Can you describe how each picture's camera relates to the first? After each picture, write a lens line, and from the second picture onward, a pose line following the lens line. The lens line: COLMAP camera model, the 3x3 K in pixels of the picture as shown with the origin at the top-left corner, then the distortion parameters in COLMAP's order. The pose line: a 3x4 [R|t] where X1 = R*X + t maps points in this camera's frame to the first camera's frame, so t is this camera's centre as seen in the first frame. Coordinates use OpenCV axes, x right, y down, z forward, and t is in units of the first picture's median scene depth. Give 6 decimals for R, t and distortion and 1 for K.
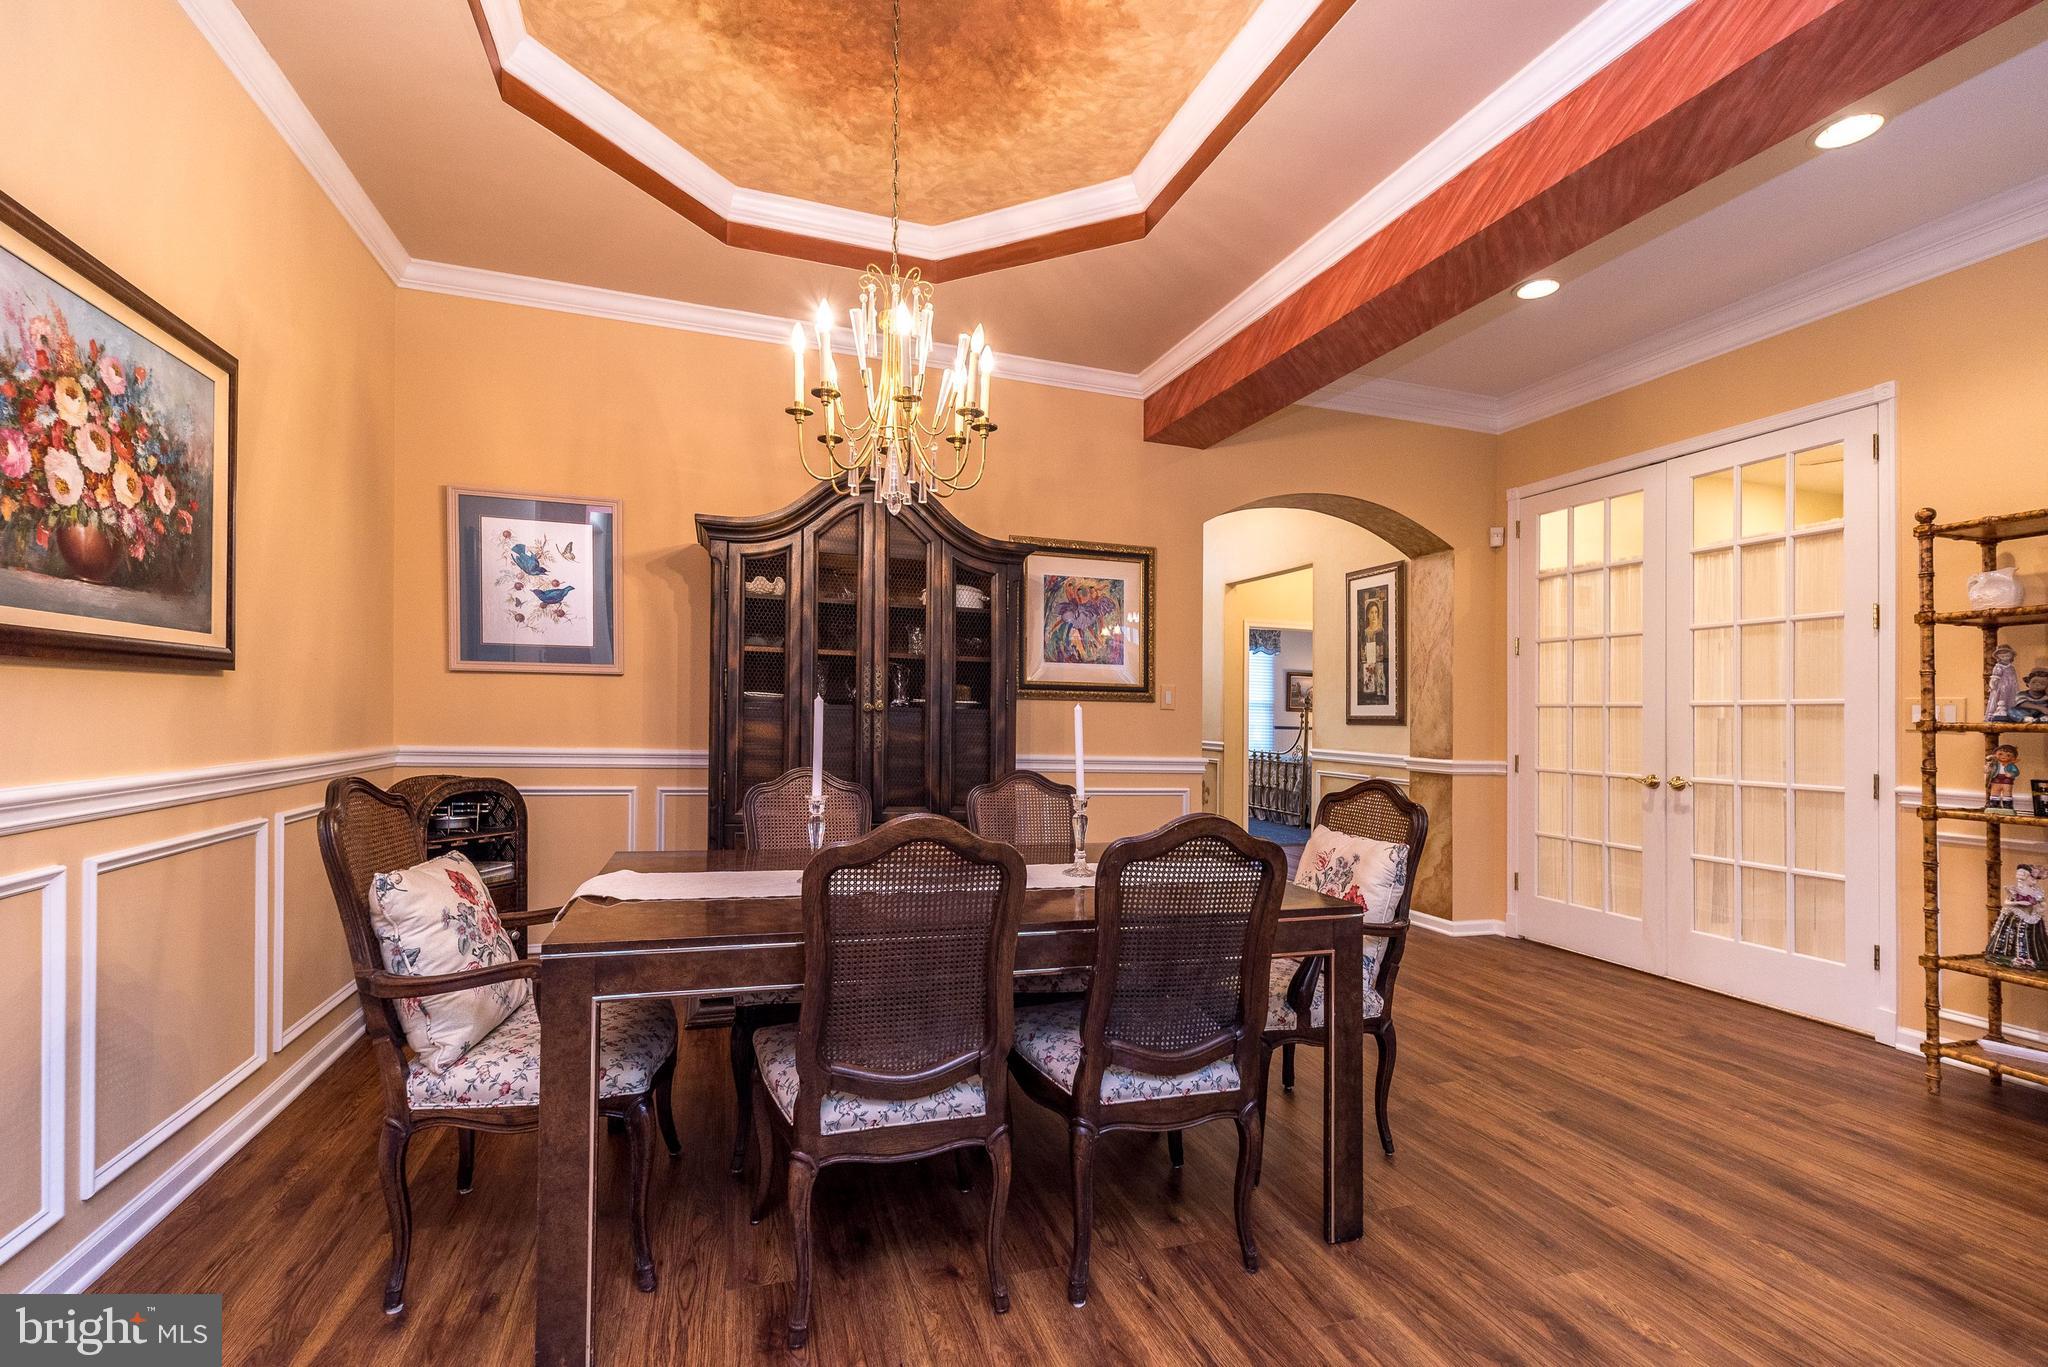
lens RADIAL K [[899.6, 0, 1020.6], [0, 899.6, 671.2], [0, 0, 1]] dist [0.009283, 0.000147]
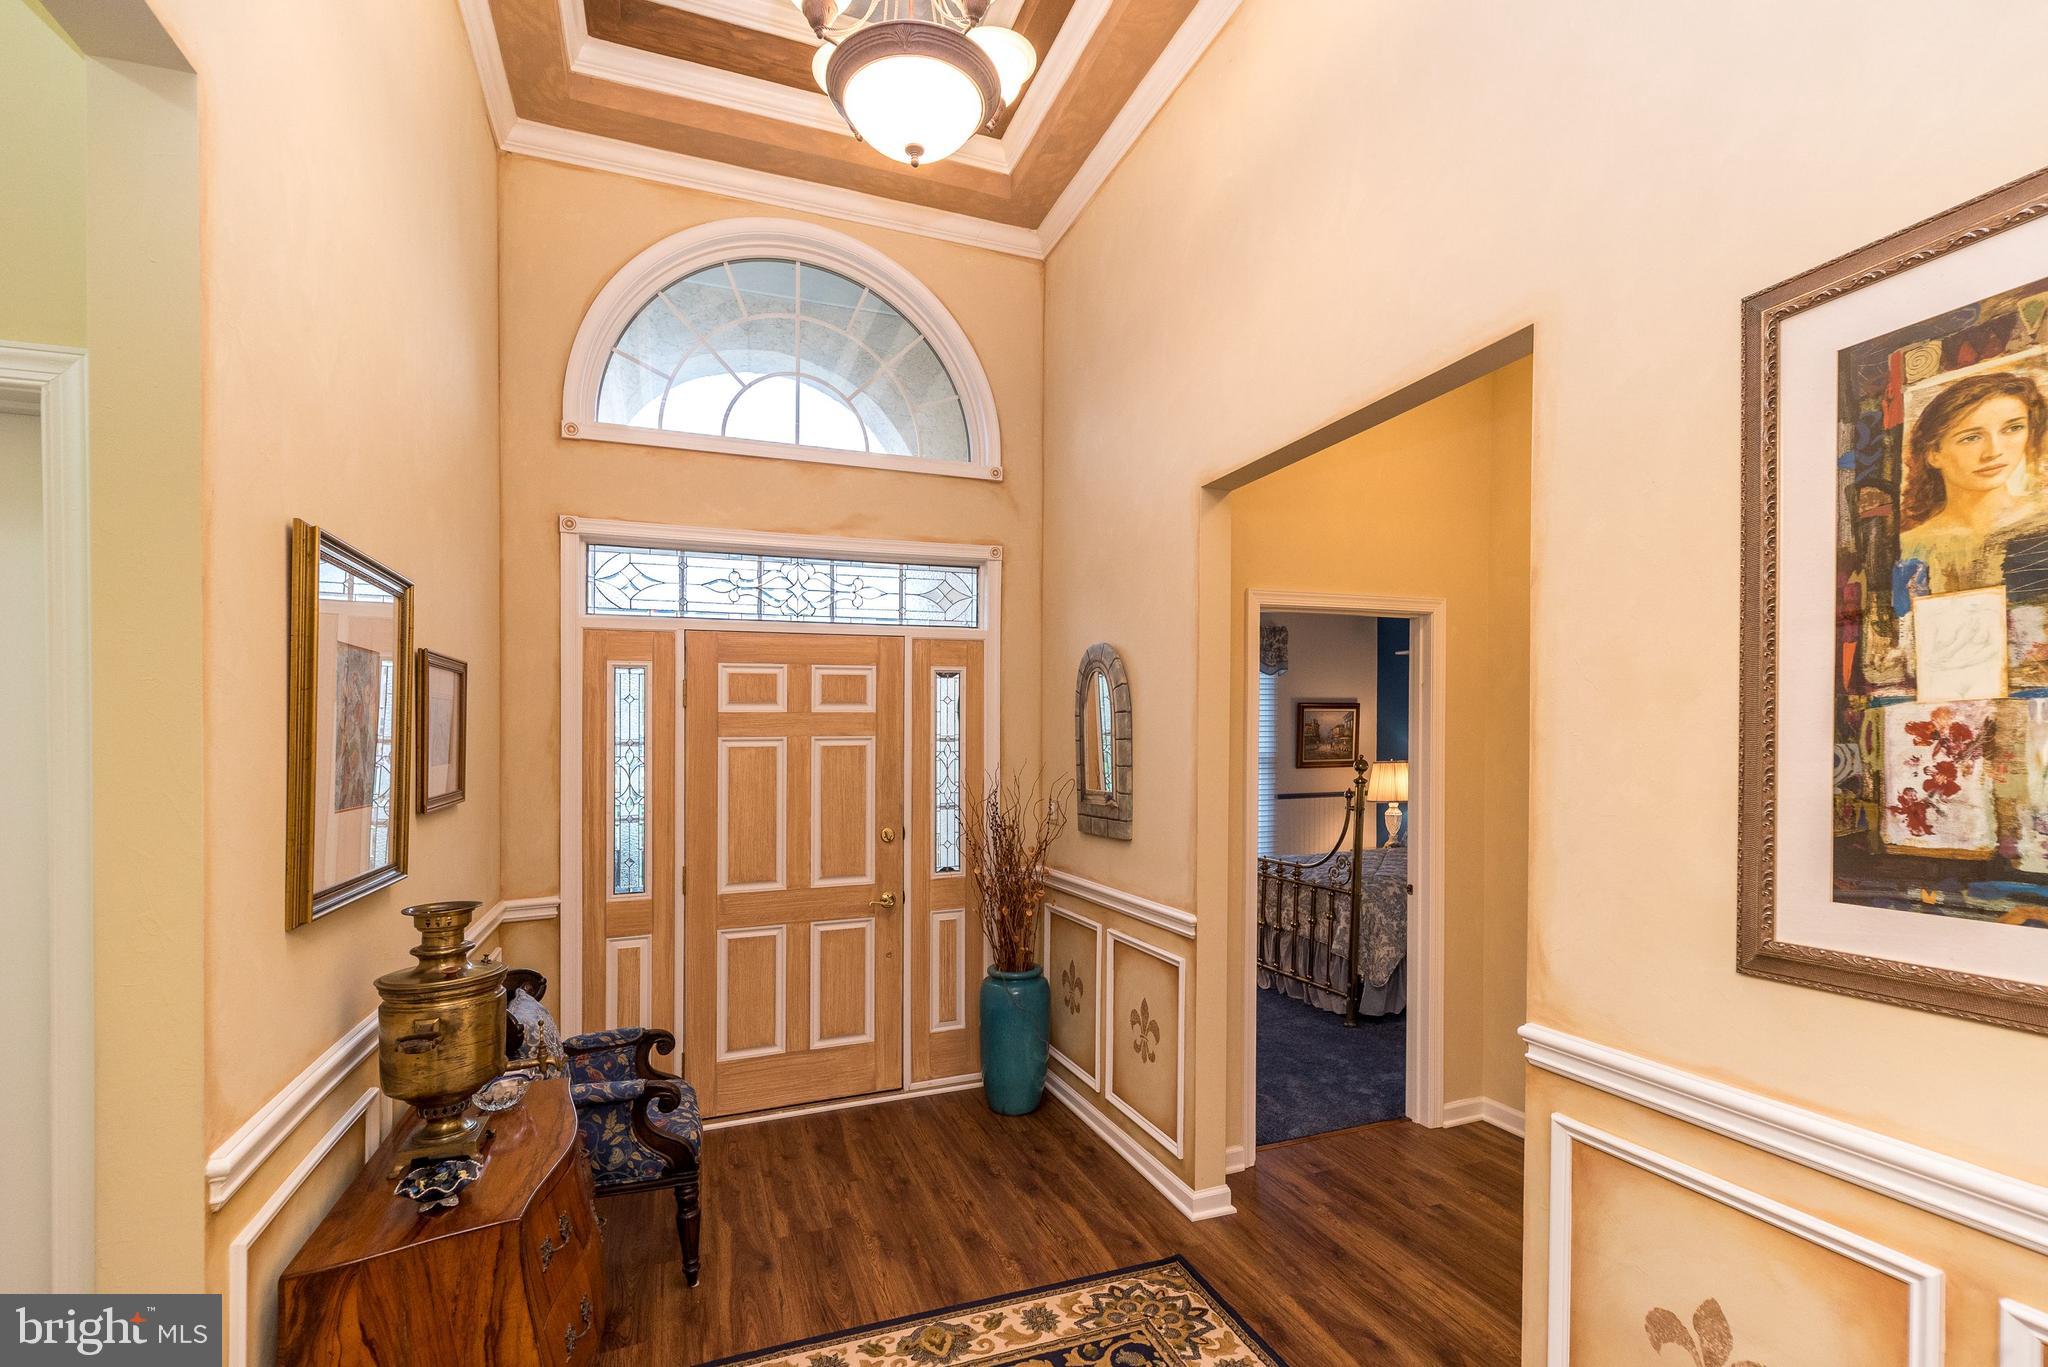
lens RADIAL K [[899.6, 0, 1005.6], [0, 899.6, 758.3], [0, 0, 1]] dist [0.009283, 0.000147]
pose [[0.999123, -0.032518, 0.026380, 0.254734], [0.030547, 0.996938, 0.071983, -0.024752], [-0.028640, -0.071114, 0.997057, 1.160452]]
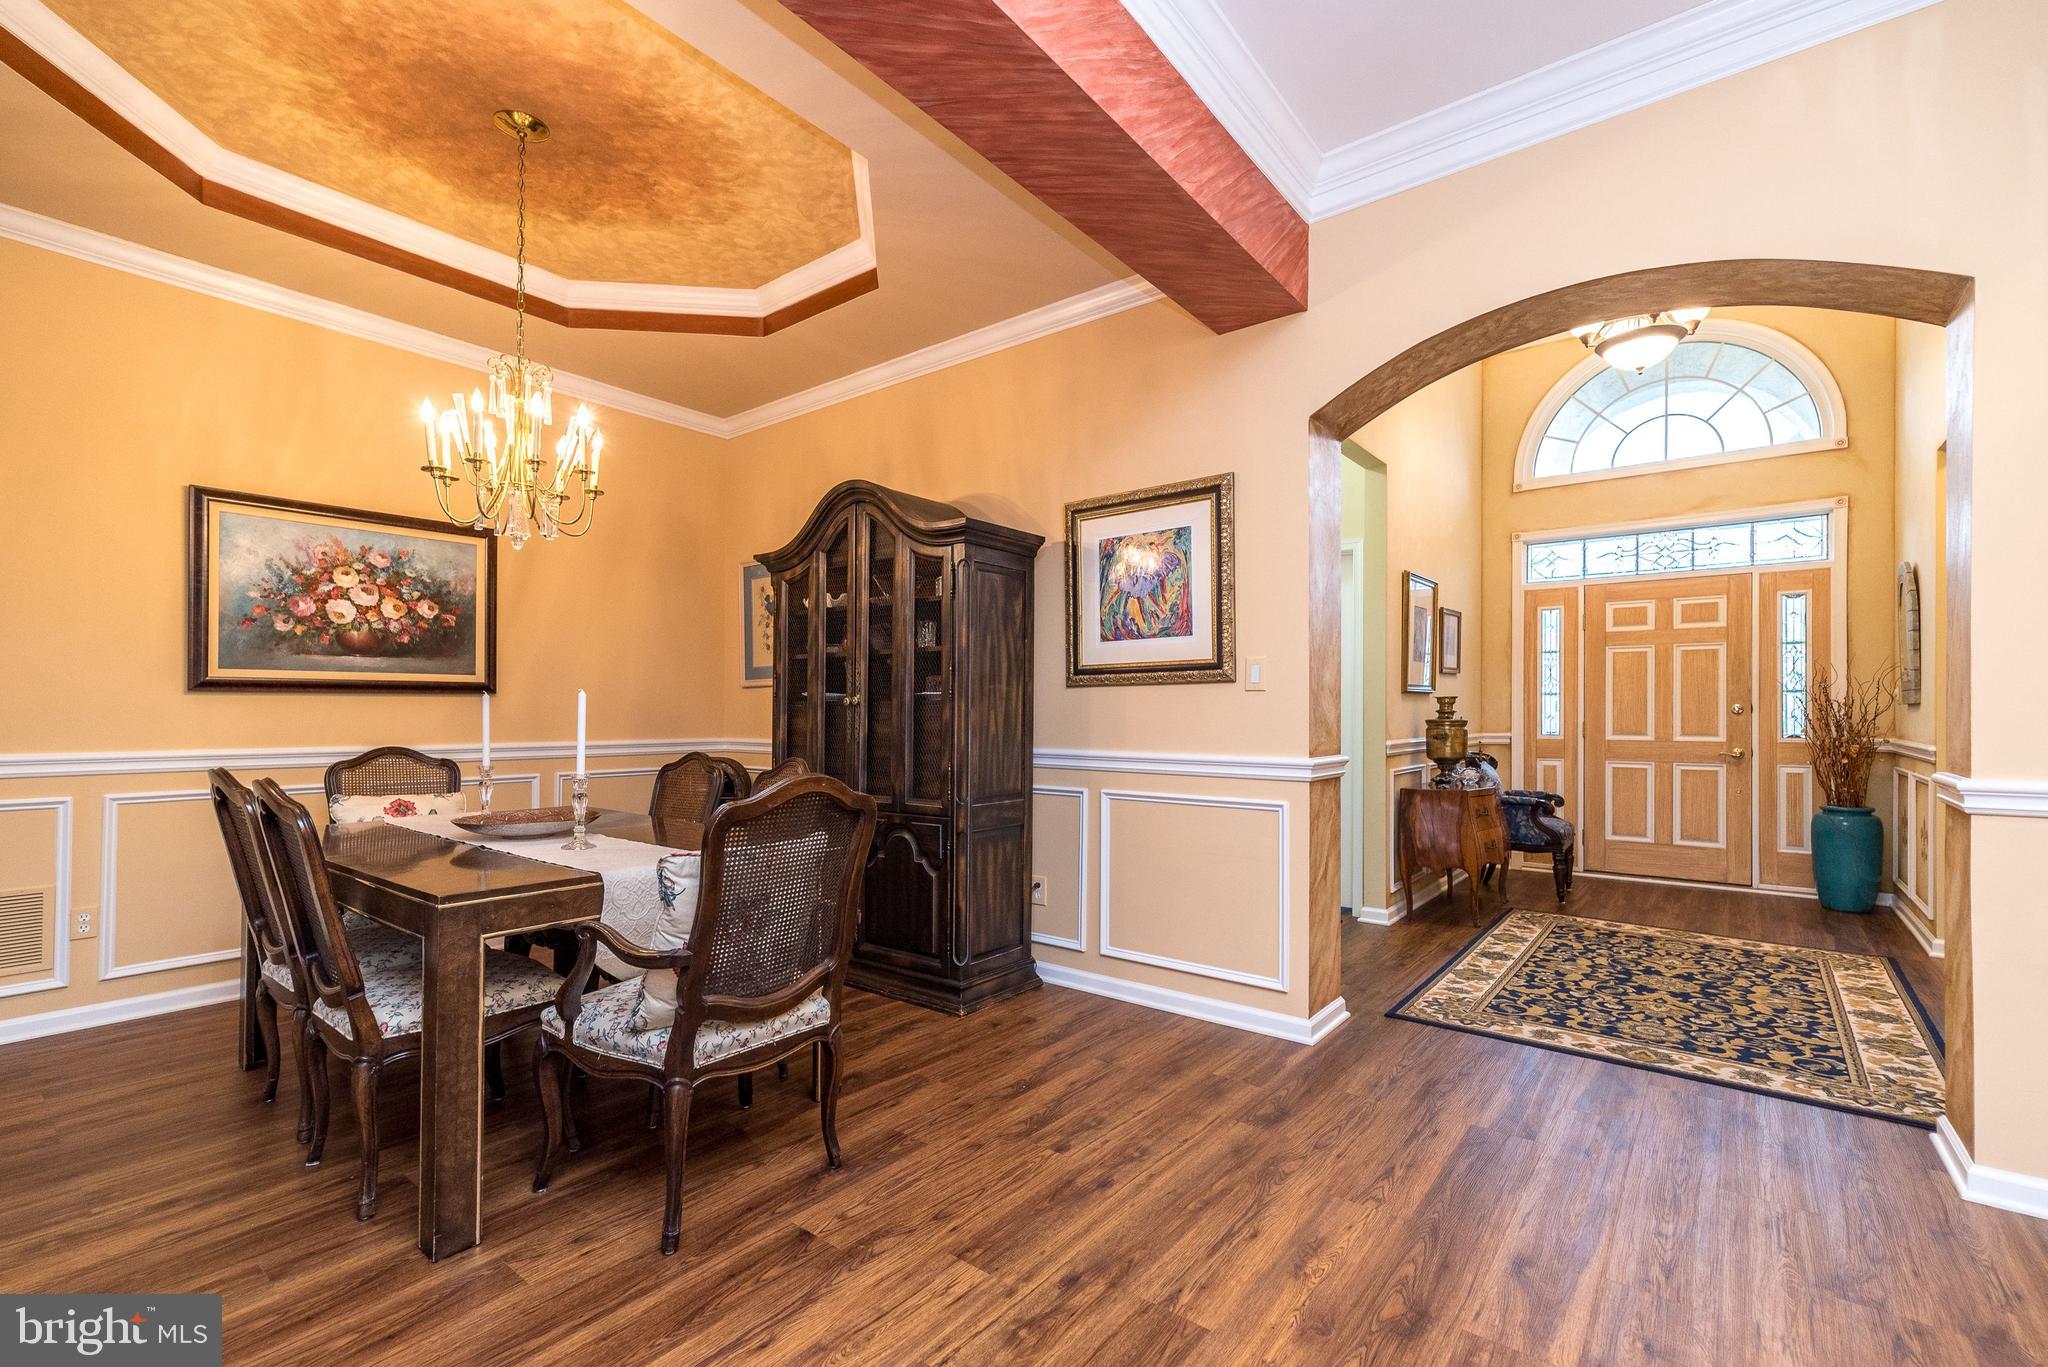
lens RADIAL K [[899.6, 0, 1035.9], [0, 899.6, 679.8], [0, 0, 1]] dist [0.009283, 0.000147]
pose [[0.550821, -0.049512, -0.833153, 0.698492], [0.056327, 0.998168, -0.022079, 0.040977], [0.832720, -0.034767, 0.552601, 0.469752]]
